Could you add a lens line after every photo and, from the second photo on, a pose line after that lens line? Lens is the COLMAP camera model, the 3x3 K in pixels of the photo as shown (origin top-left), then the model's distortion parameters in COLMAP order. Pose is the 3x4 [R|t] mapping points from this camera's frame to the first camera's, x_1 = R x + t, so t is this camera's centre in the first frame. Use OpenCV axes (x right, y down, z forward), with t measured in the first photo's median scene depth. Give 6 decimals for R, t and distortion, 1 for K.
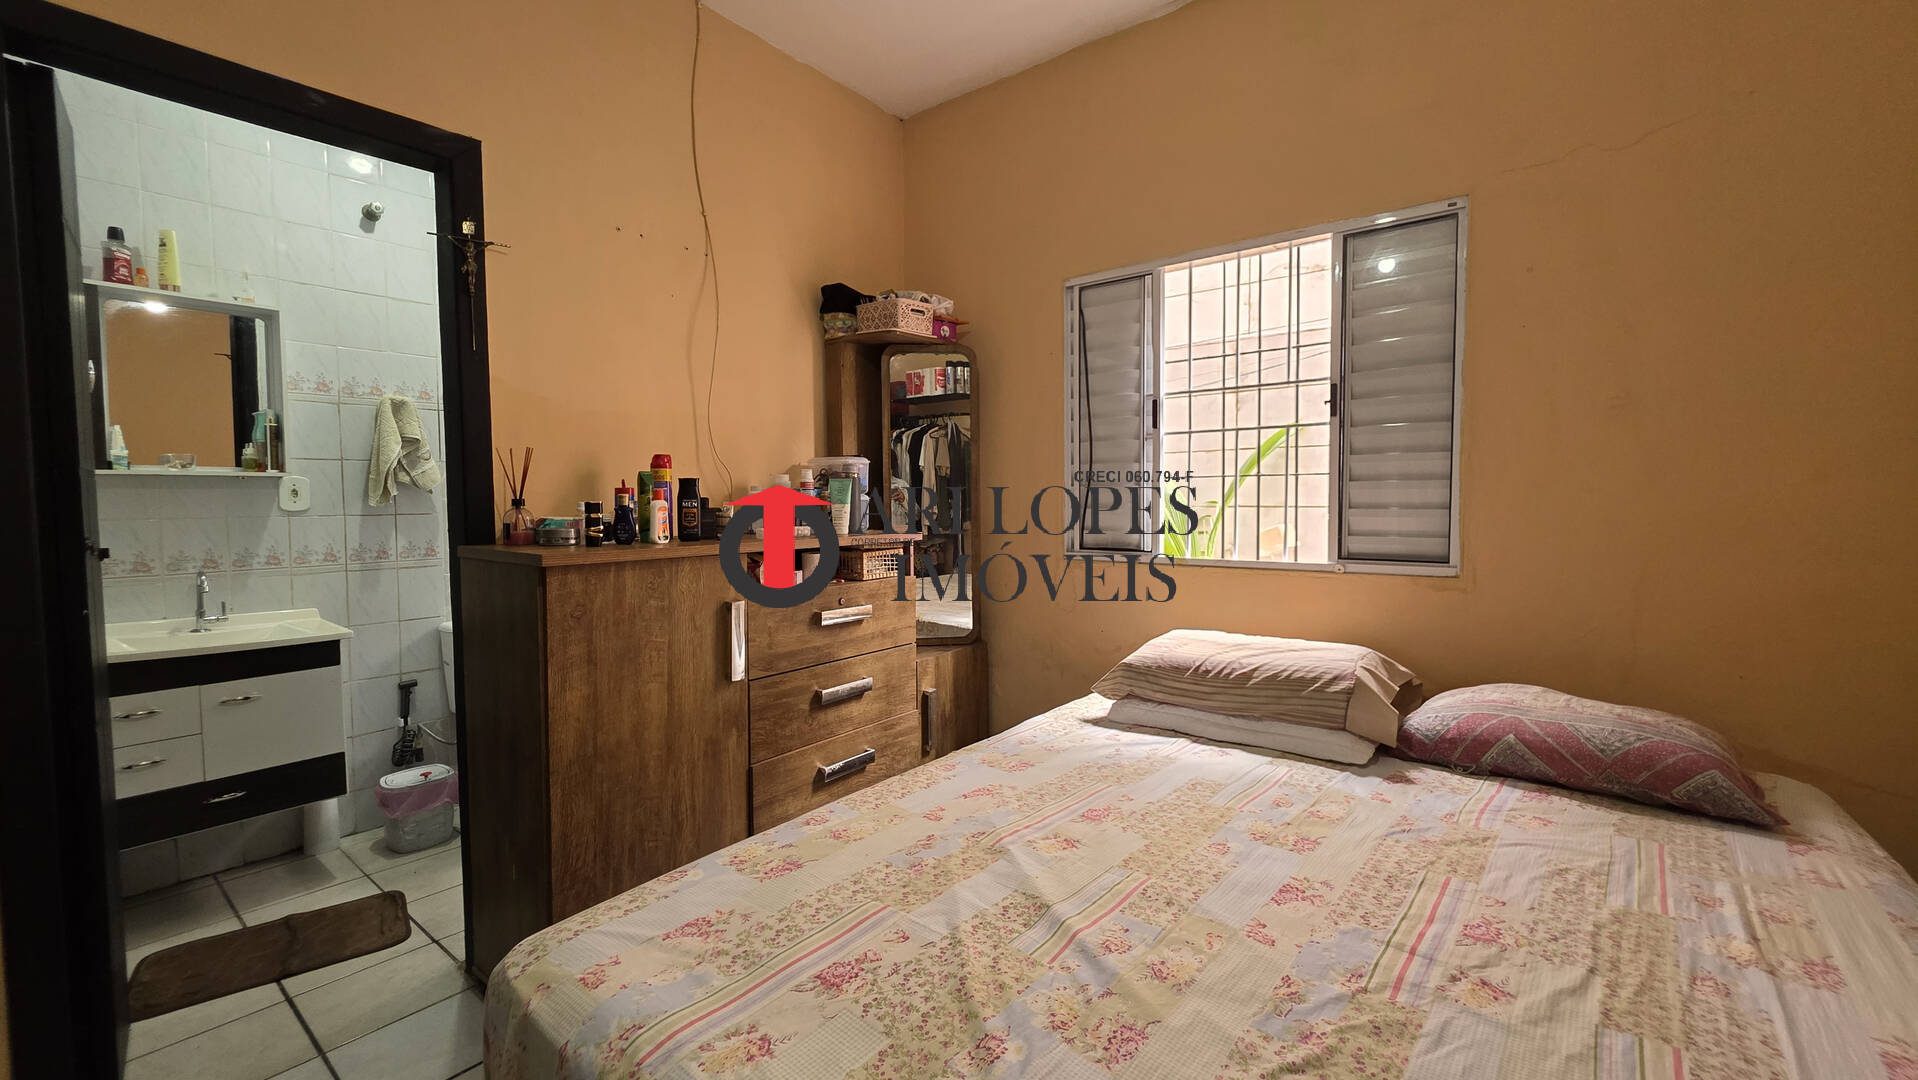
lens RADIAL K [[768.7, 0, 957.7], [0, 768.7, 529.3], [0, 0, 1]] dist [0.003510, -0.000979]
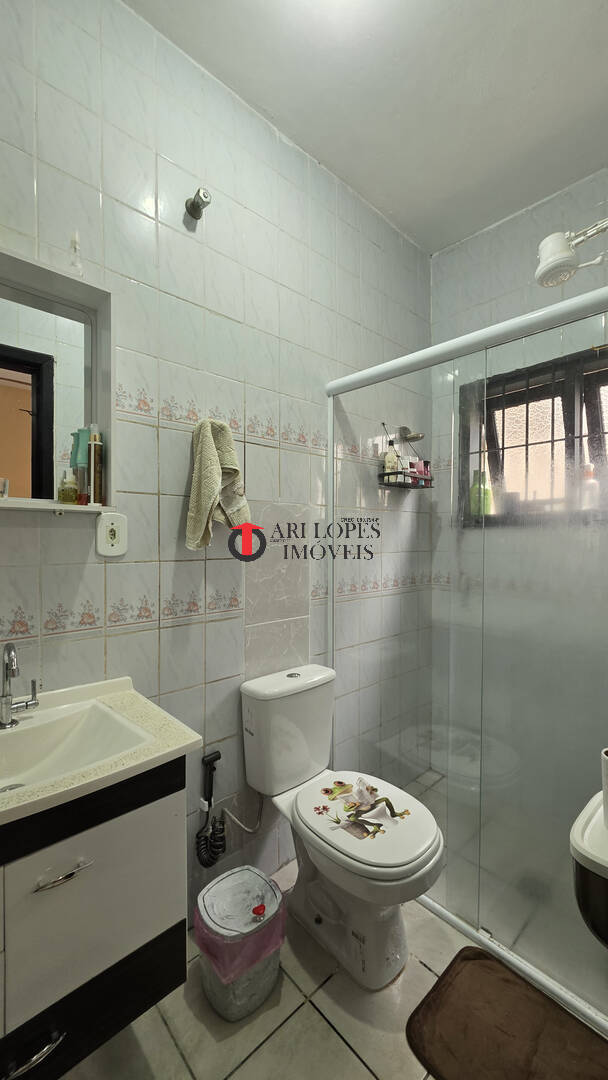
lens RADIAL K [[432.8, 0, 303.4], [0, 432.8, 541.3], [0, 0, 1]] dist [0.003510, -0.000979]
pose [[0.987043, 0.012886, -0.159937, -0.575382], [-0.017580, 0.999454, -0.027964, -0.029185], [0.159490, 0.030414, 0.986731, 0.570034]]
